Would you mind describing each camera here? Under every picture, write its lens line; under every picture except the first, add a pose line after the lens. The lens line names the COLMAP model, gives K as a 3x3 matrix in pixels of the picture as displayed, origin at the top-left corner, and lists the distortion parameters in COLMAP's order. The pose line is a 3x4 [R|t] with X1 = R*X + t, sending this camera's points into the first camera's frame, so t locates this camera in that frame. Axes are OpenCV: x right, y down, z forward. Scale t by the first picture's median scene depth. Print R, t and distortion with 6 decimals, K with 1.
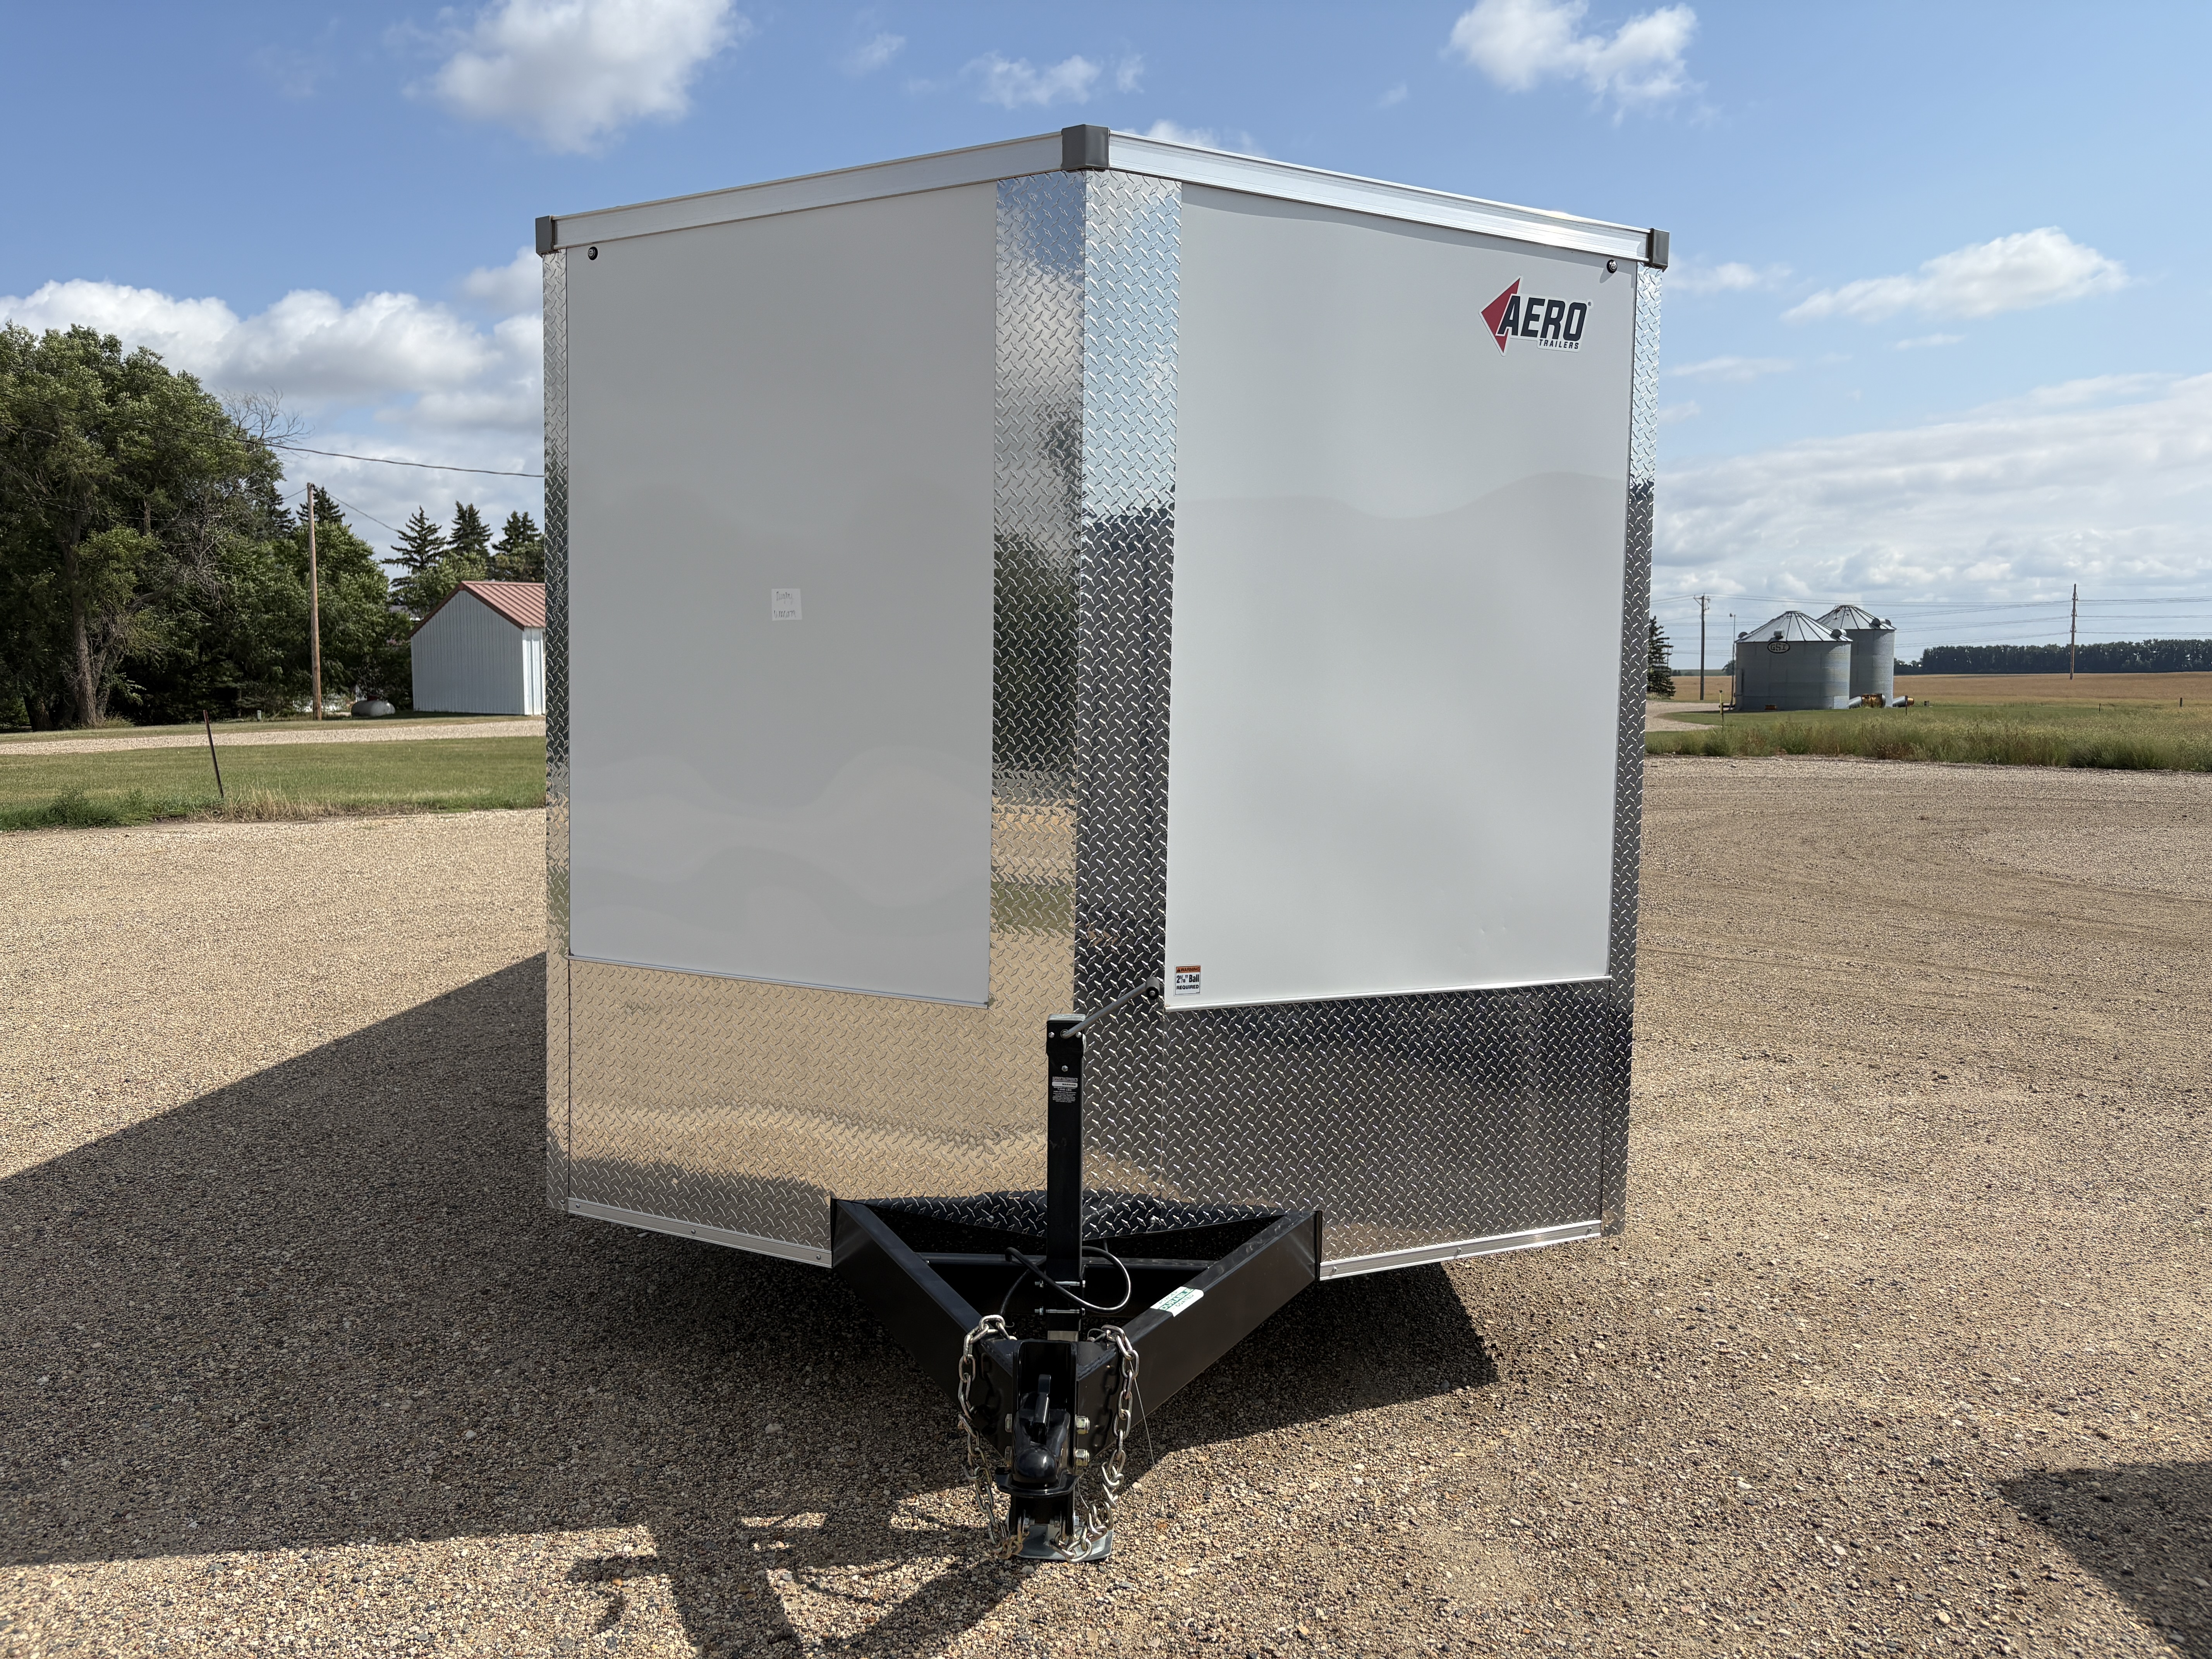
lens RADIAL K [[1706.1, 0, 1106.0], [0, 1706.1, 829.5], [0, 0, 1]] dist [0.016125, -0.003027]
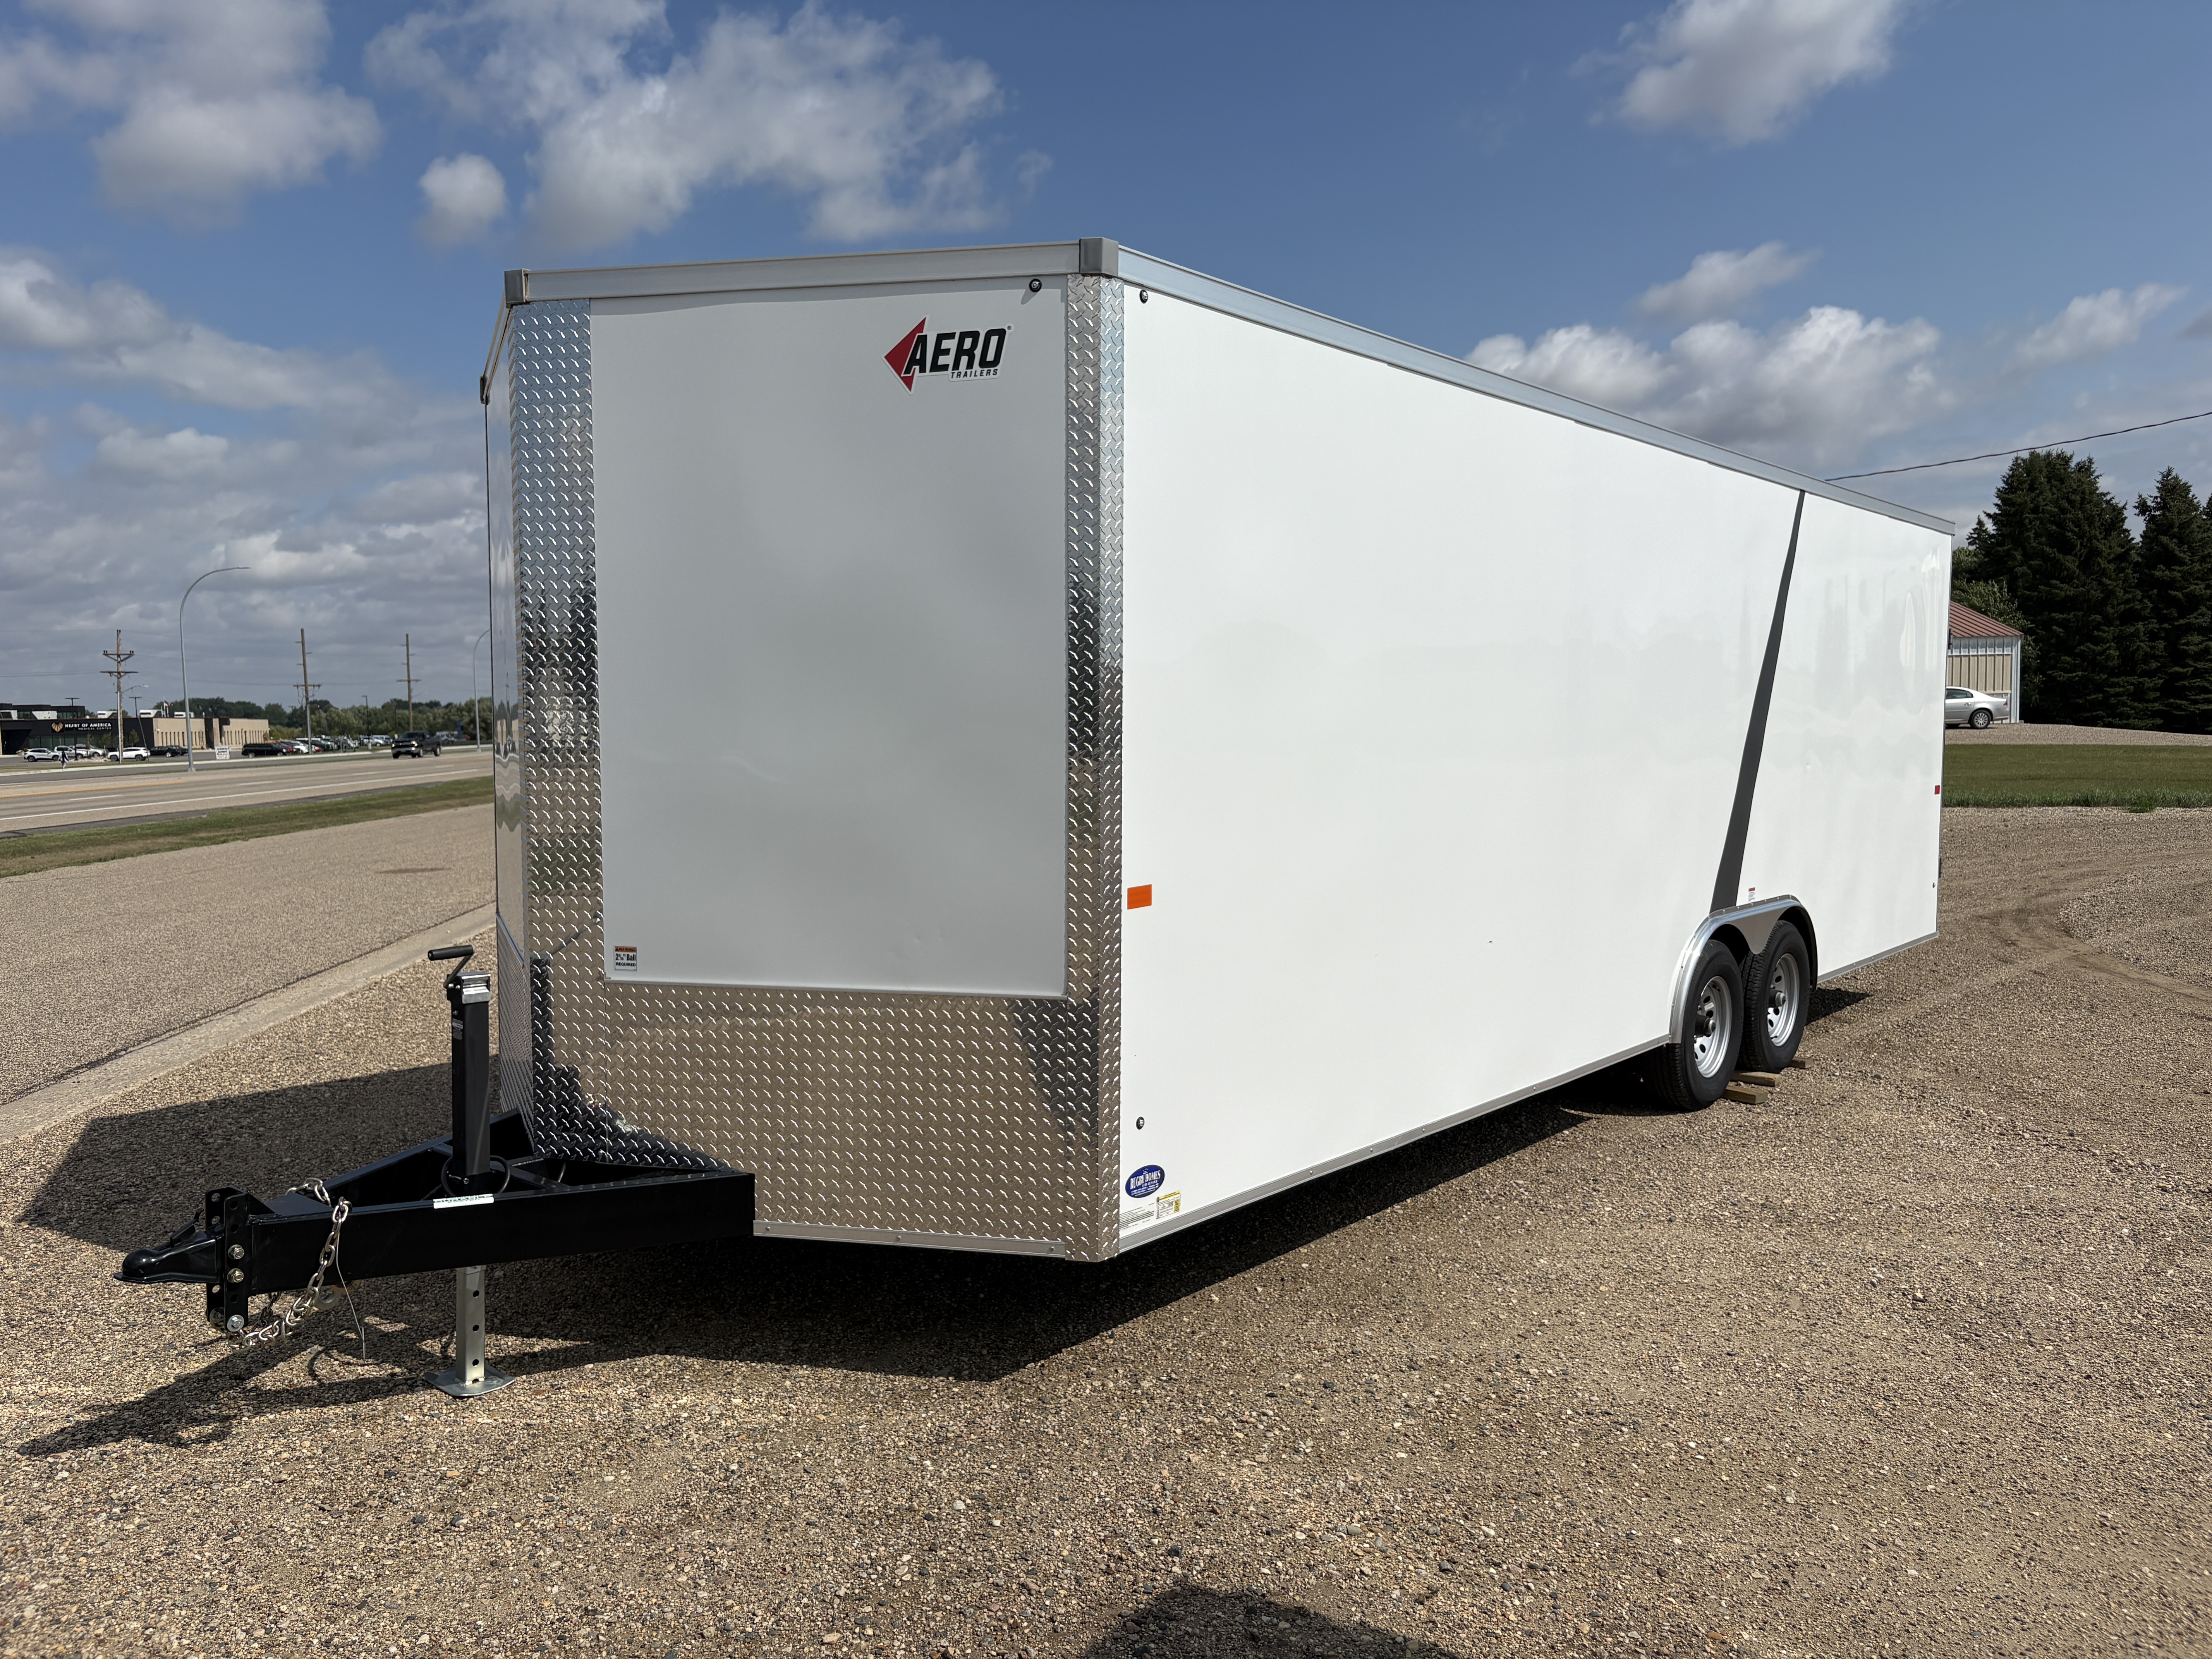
lens RADIAL K [[1745.2, 0, 1105.5], [0, 1745.2, 877.2], [0, 0, 1]] dist [0.066295, 0.001380]
pose [[0.764491, 0.047032, -0.642916, 1.020545], [-0.039194, 0.998881, 0.026466, -0.013860], [0.643442, 0.004966, 0.765479, 0.249788]]
